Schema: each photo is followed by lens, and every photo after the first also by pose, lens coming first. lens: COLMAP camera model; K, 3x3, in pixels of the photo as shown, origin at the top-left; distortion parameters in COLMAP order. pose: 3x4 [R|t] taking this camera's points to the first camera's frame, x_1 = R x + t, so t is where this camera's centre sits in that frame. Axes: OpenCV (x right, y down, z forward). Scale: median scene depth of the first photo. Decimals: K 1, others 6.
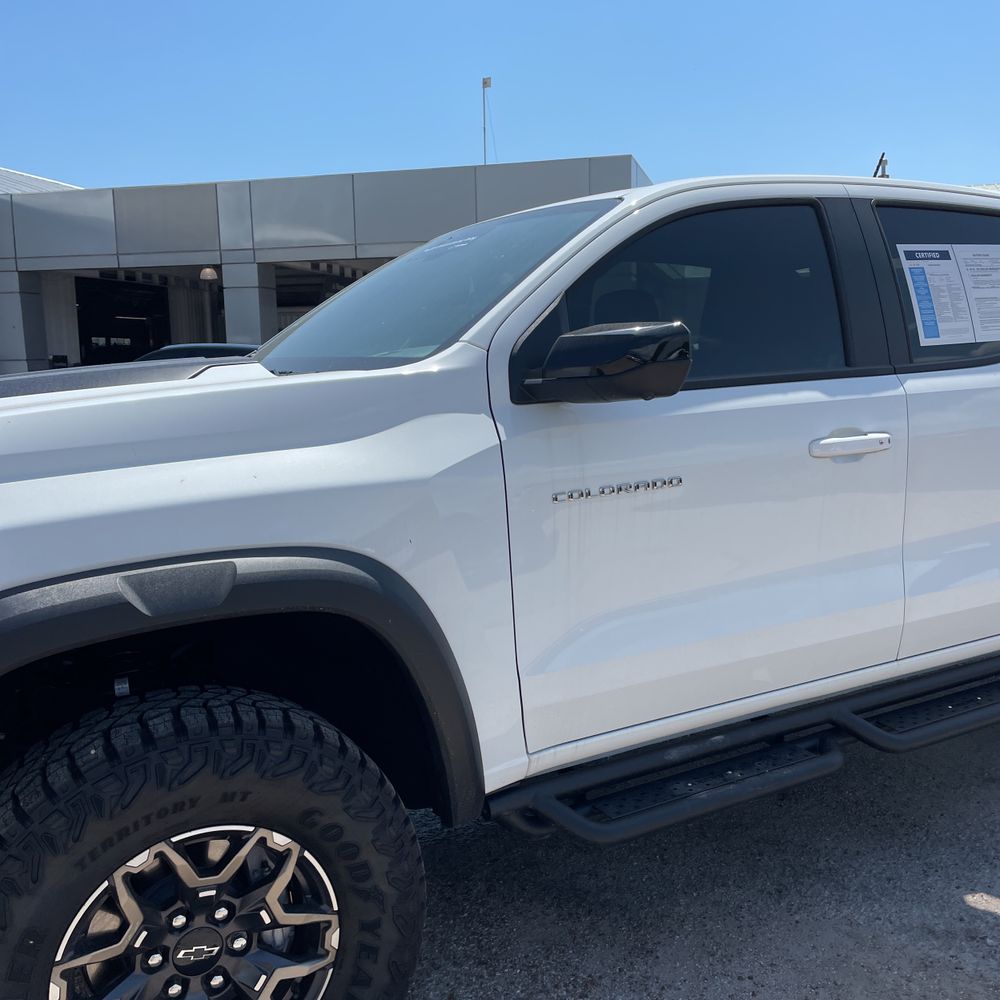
lens RADIAL K [[1003.7, 0, 502.3], [0, 1003.7, 508.1], [0, 0, 1]] dist [0.051410, 0.000000]
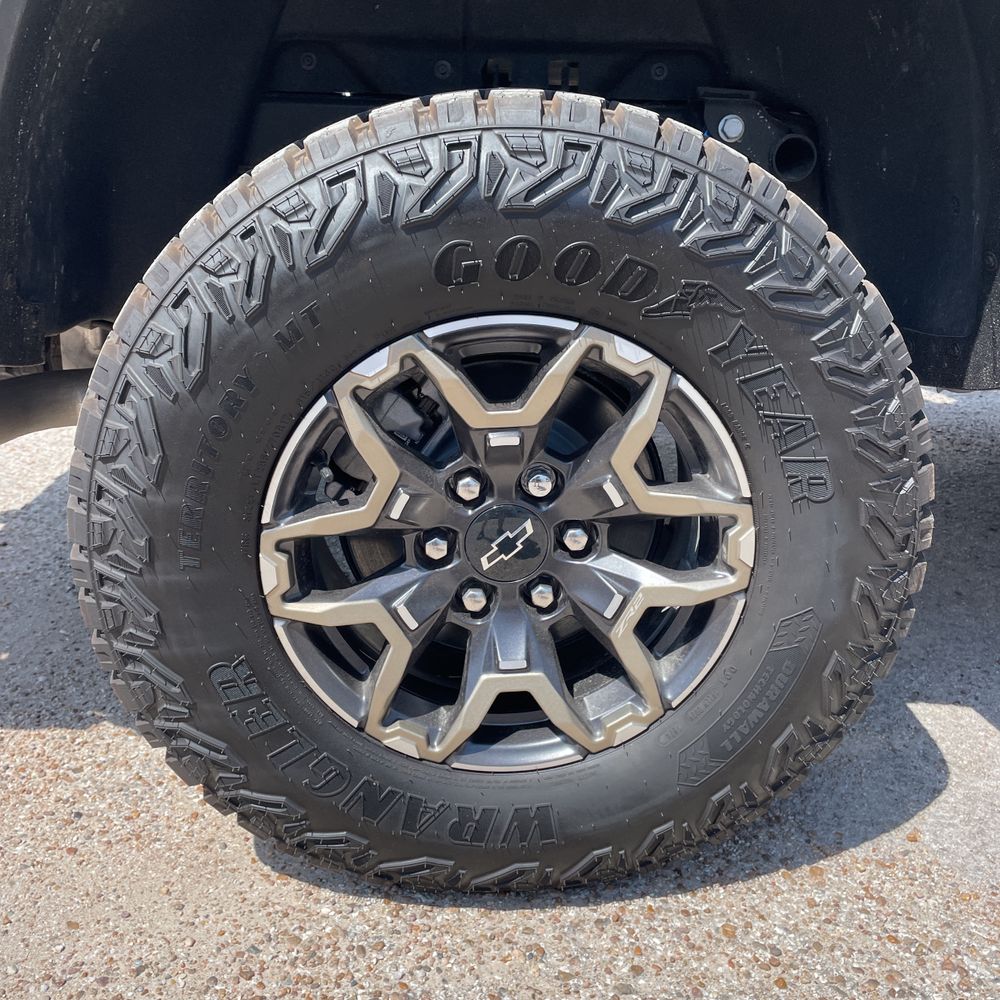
lens RADIAL K [[1003.7, 0, 486.4], [0, 1003.7, 501.8], [0, 0, 1]] dist [0.051410, 0.000000]
pose [[0.888240, 0.033155, -0.458181, -0.043062], [0.079531, 0.971232, 0.224462, 0.268569], [0.452442, -0.235816, 0.860050, 0.480924]]
